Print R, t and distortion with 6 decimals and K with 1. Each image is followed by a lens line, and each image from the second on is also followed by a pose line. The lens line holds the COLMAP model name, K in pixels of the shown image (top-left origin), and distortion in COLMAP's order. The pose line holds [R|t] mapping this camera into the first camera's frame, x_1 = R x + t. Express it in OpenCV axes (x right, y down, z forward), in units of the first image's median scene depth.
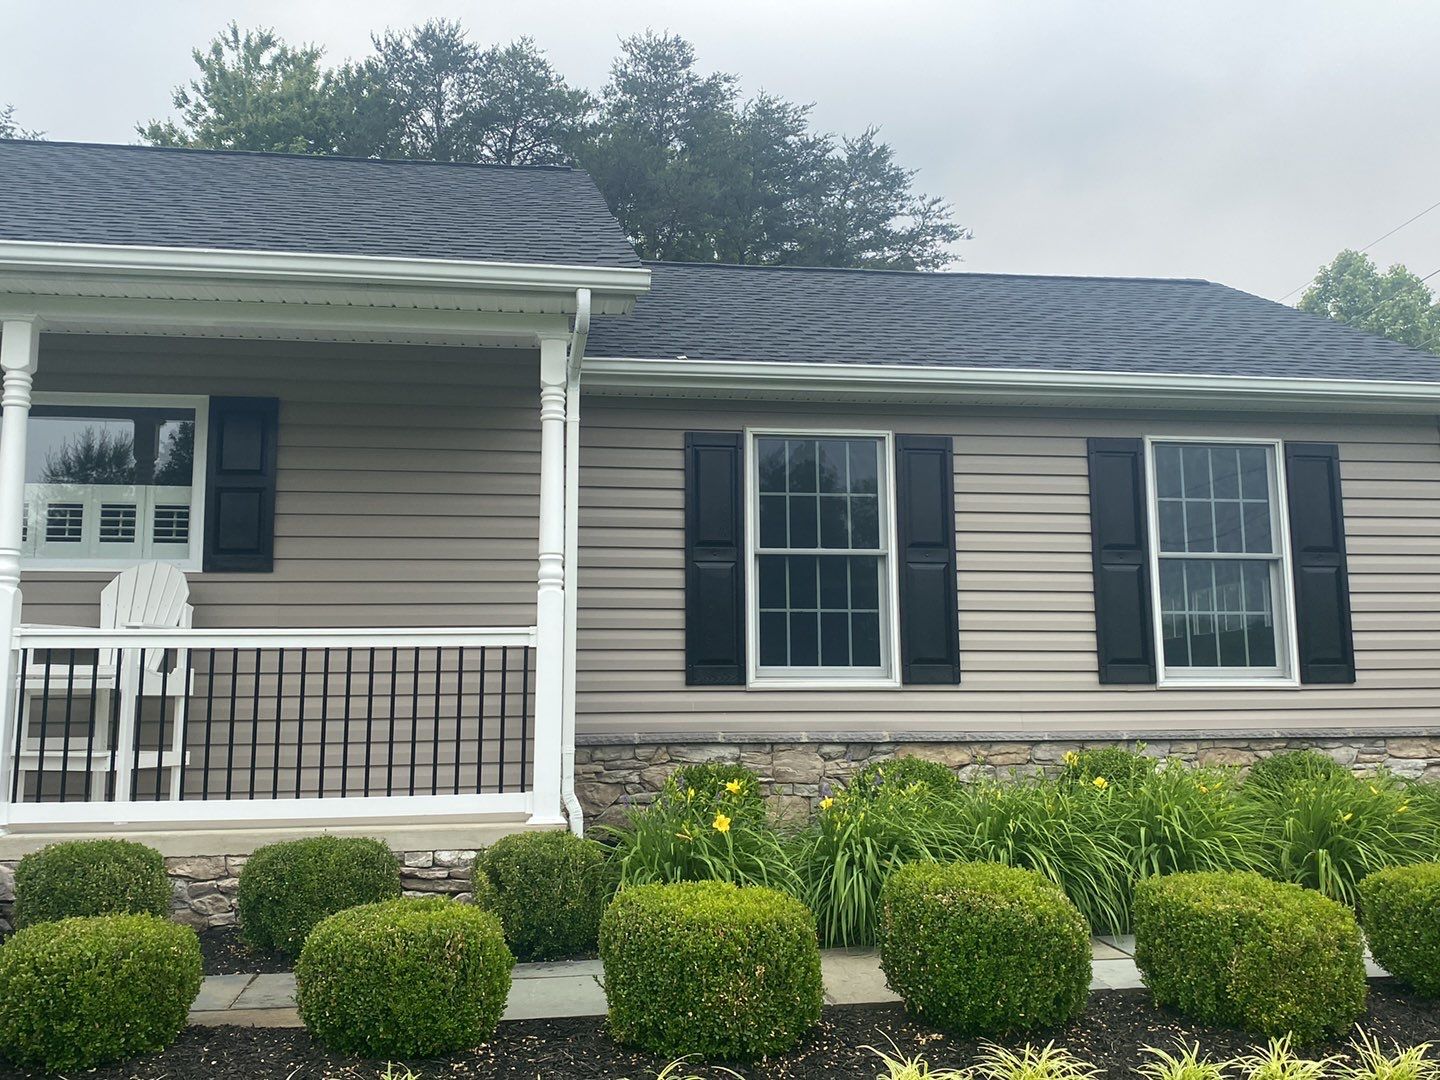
lens RADIAL K [[1392.8, 0, 715.4], [0, 1392.8, 501.5], [0, 0, 1]] dist [0.057806, -0.111733]
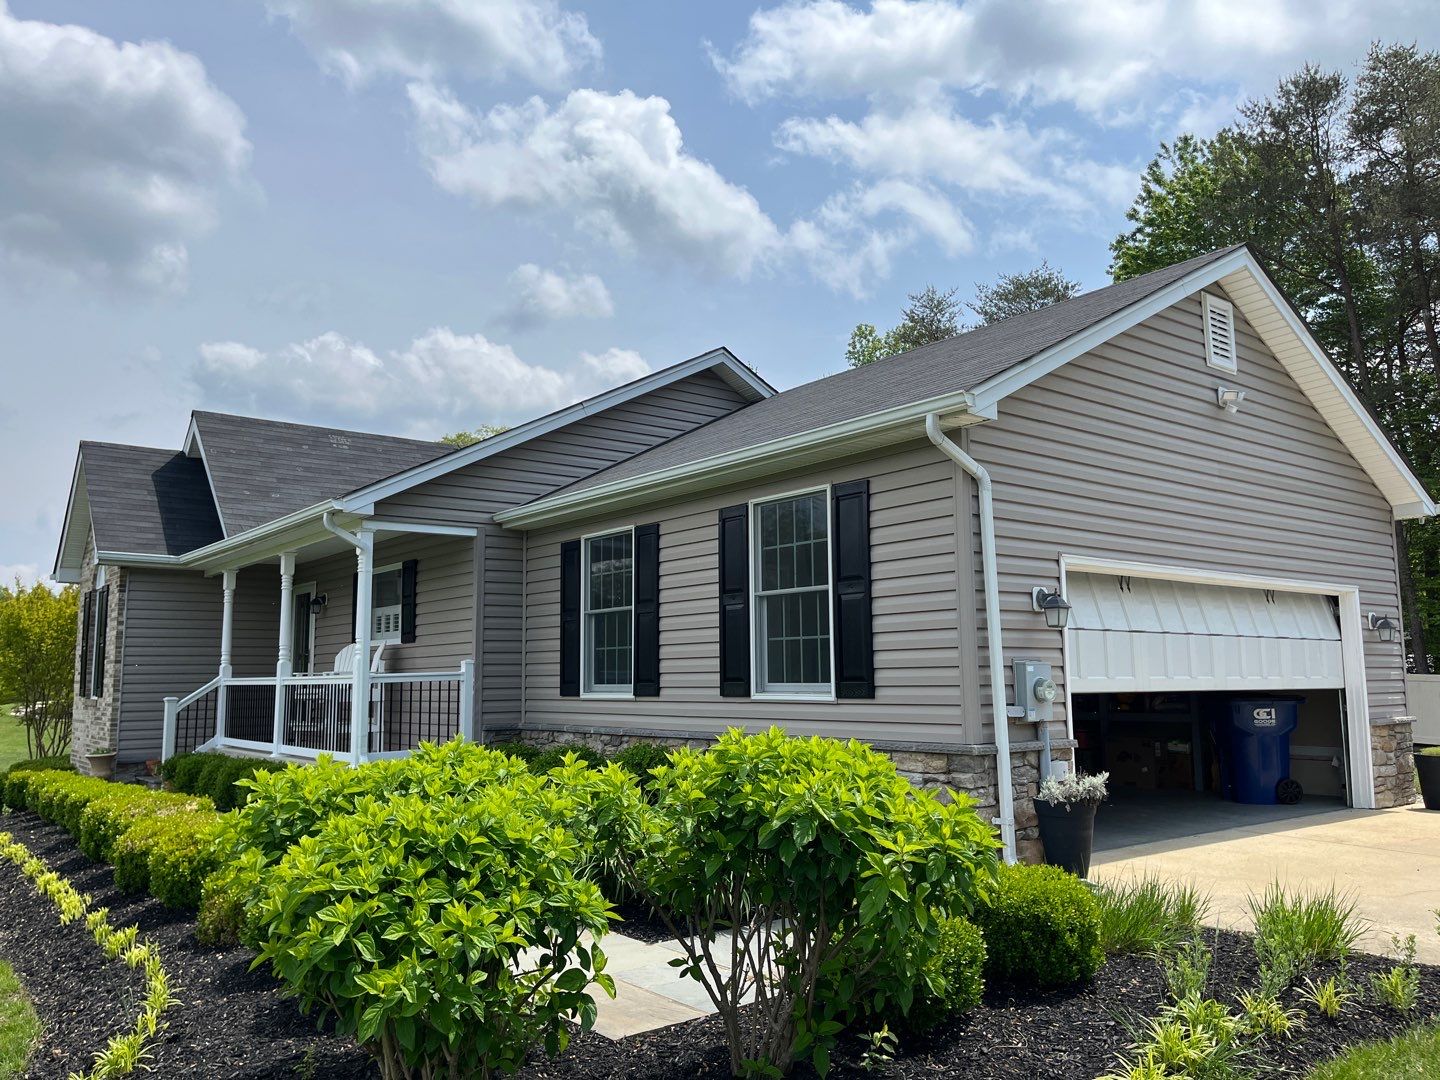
lens RADIAL K [[1122.2, 0, 714.6], [0, 1122.2, 545.2], [0, 0, 1]] dist [0.093402, -0.193401]
pose [[0.478211, -0.102764, -0.872212, 1.196946], [0.133449, 0.990101, -0.043487, 0.033450], [0.868047, -0.095600, 0.487191, 0.487632]]
